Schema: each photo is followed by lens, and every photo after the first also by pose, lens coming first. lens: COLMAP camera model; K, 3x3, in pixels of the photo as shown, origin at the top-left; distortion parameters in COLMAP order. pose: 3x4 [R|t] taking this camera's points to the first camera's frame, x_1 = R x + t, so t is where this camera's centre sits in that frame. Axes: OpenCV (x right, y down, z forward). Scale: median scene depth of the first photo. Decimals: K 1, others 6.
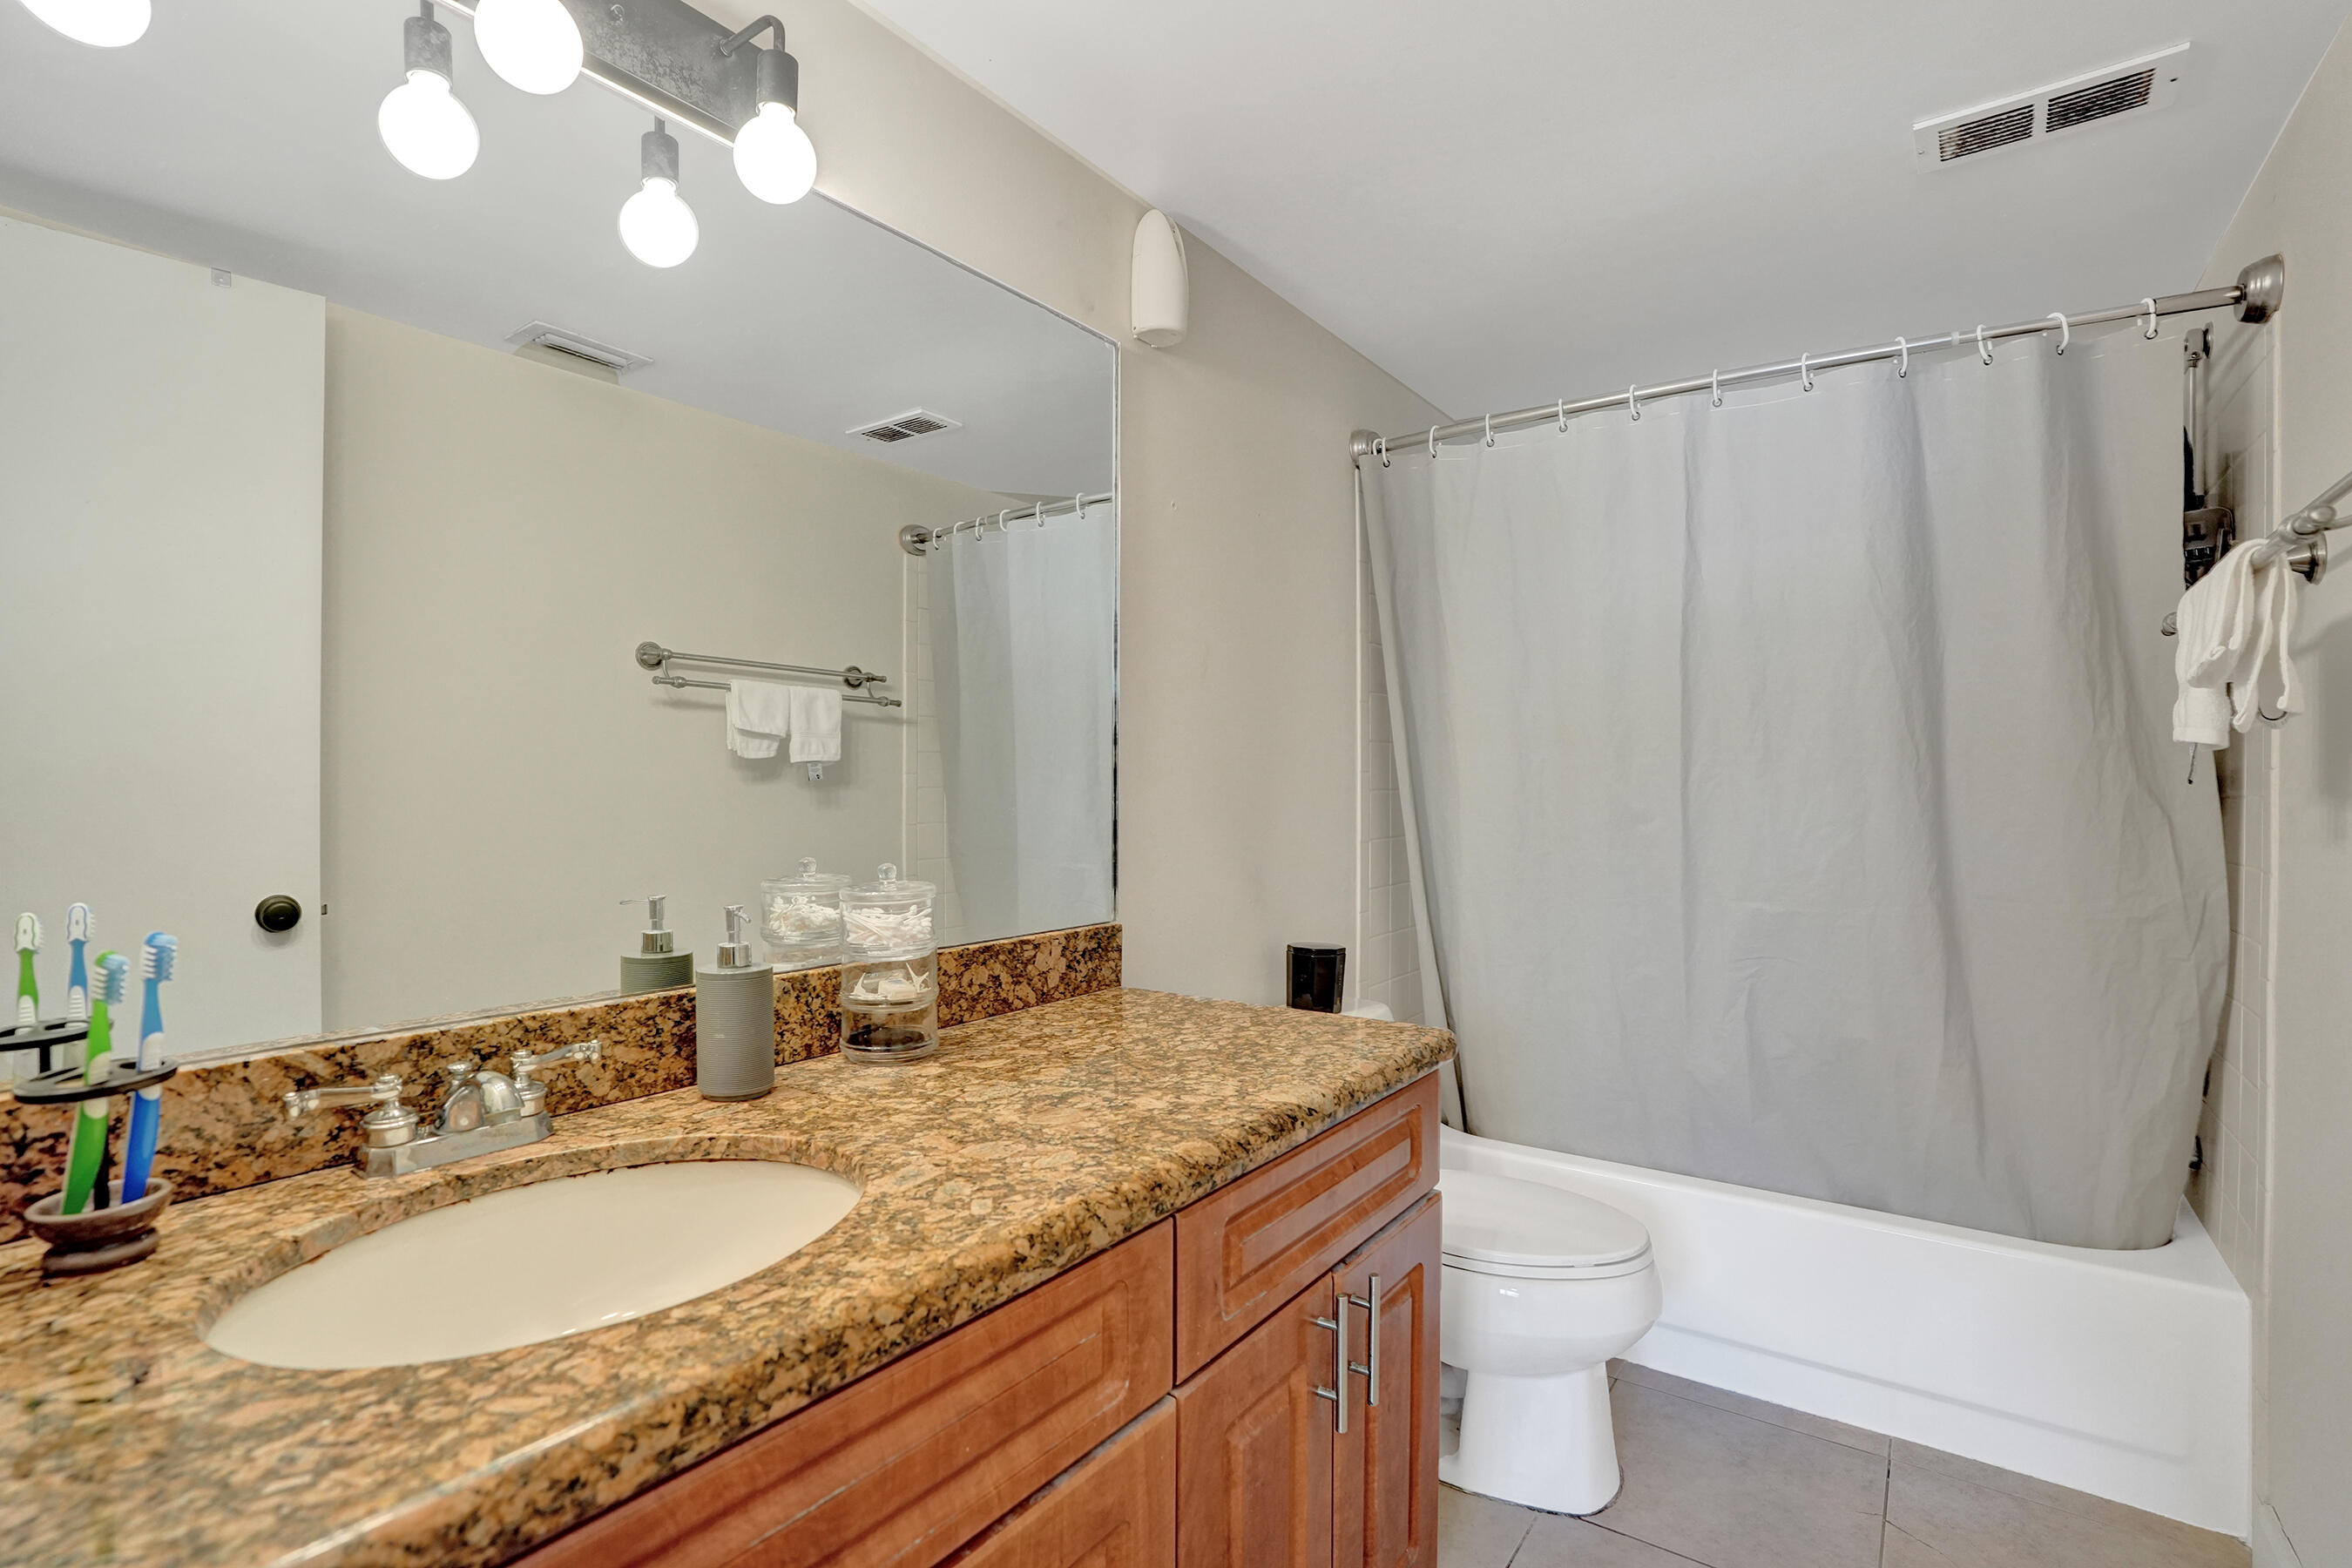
lens RADIAL K [[1096.7, 0, 1176.0], [0, 1096.7, 784.0], [0, 0, 1]] dist [-0.013771, 0.017158]
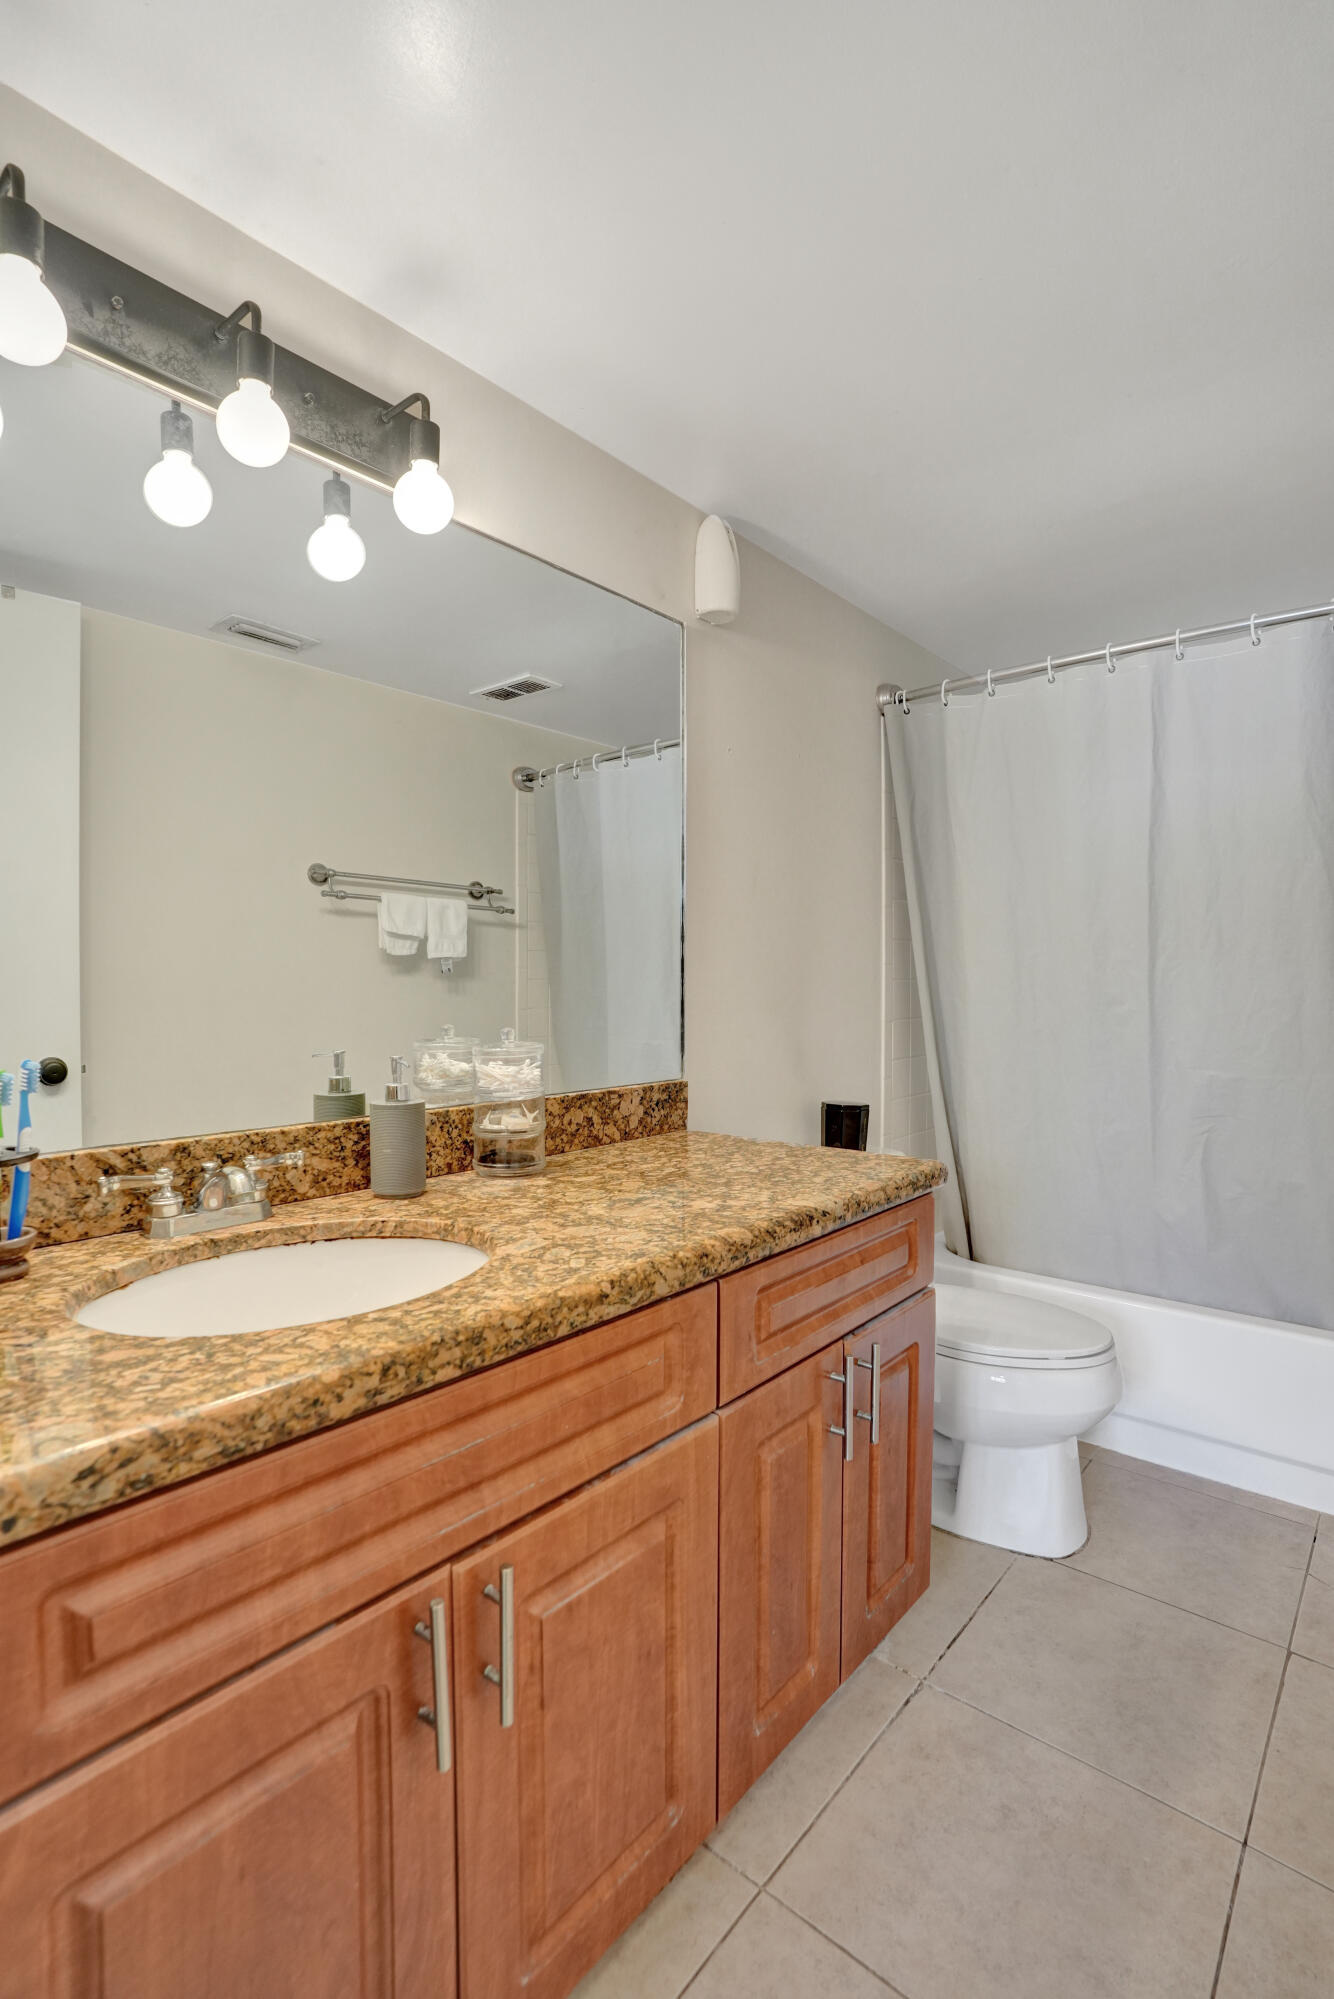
lens RADIAL K [[944.9, 0, 667.0], [0, 944.9, 999.5], [0, 0, 1]] dist [-0.000153, 0.000193]
pose [[0.996496, 0.003794, -0.083551, 0.029980], [-0.002439, 0.999864, 0.016308, 0.025284], [0.083601, -0.016047, 0.996370, -0.155076]]
